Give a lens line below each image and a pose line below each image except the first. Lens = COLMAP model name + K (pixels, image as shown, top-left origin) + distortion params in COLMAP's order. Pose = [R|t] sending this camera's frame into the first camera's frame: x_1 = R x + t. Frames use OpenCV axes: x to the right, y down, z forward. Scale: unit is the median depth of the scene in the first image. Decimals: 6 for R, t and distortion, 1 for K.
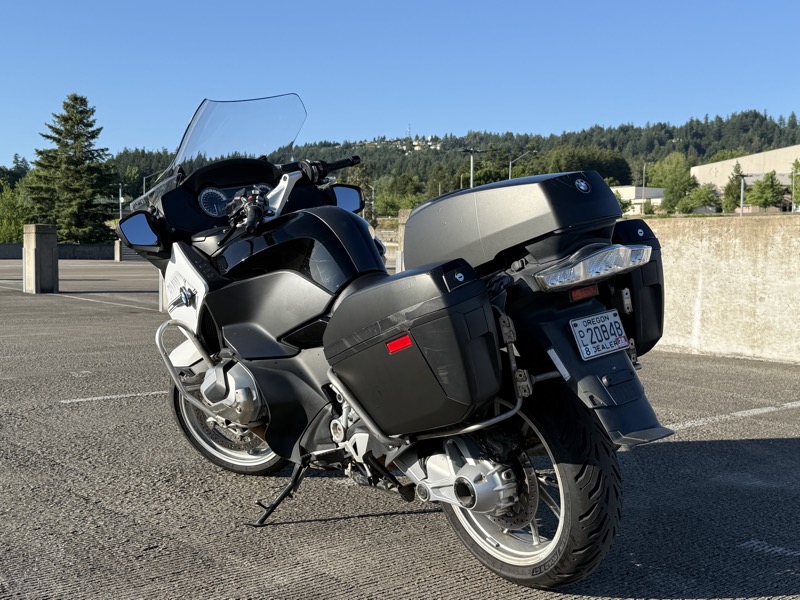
lens RADIAL K [[982.0, 0, 393.3], [0, 982.0, 303.5], [0, 0, 1]] dist [0.164089, -0.387803]
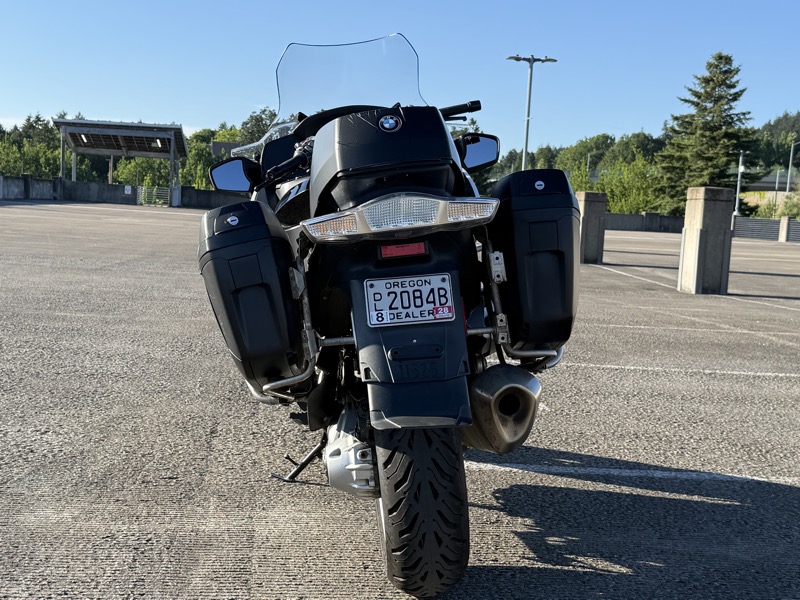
lens RADIAL K [[1081.3, 0, 400.0], [0, 1081.3, 300.0], [0, 0, 1]] dist [0.227678, -0.506081]
pose [[0.828210, 0.086914, -0.553638, 0.509393], [-0.079435, 0.996133, 0.037550, -0.002303], [0.554760, 0.012879, 0.831911, 0.157985]]
